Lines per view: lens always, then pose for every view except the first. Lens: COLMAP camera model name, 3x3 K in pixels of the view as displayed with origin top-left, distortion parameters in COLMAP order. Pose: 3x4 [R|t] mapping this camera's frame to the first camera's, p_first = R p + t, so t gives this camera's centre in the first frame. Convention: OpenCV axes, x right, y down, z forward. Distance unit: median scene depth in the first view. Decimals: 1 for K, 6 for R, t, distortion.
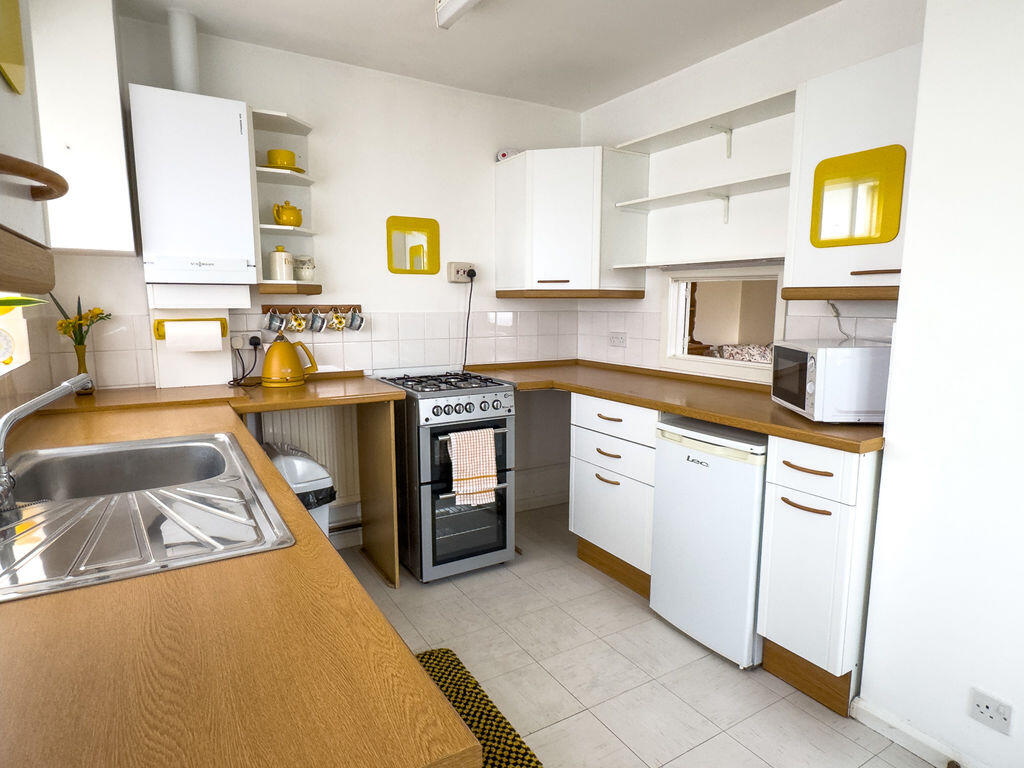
lens RADIAL K [[587.8, 0, 518.8], [0, 587.8, 383.6], [0, 0, 1]] dist [-0.003165, -0.000626]
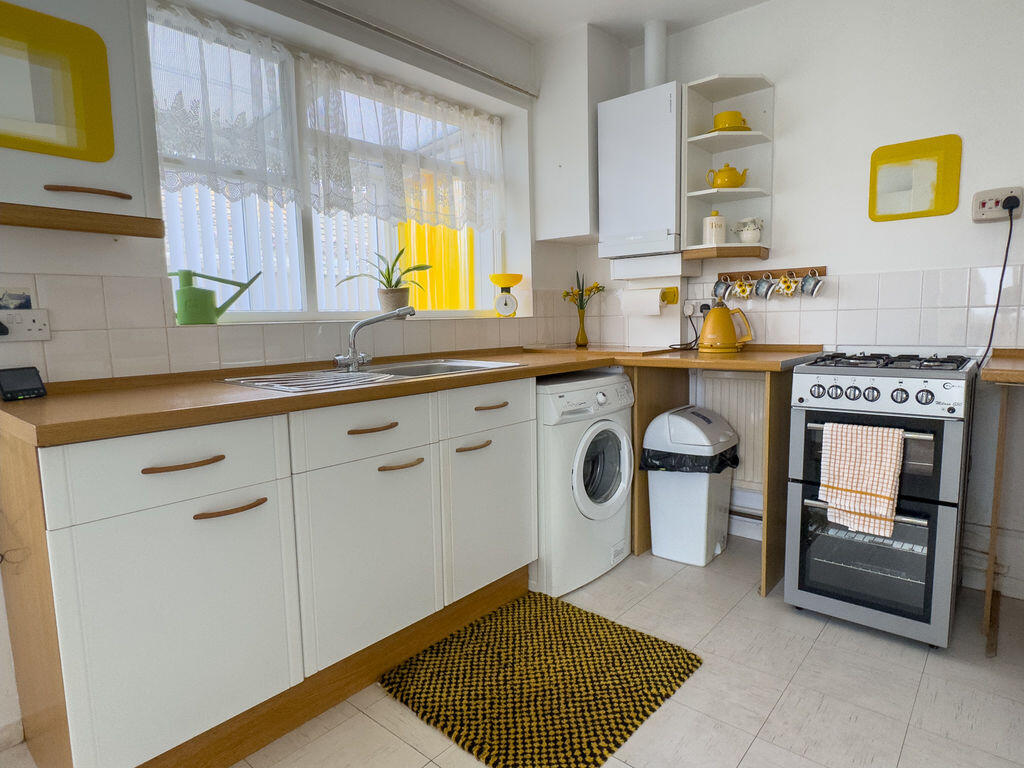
lens RADIAL K [[587.8, 0, 518.8], [0, 587.8, 386.2], [0, 0, 1]] dist [-0.003165, -0.000626]
pose [[0.309019, 0.100284, -0.945754, 0.448207], [-0.108376, 0.991661, 0.069741, 0.027714], [0.944861, 0.080946, 0.317311, 0.369117]]
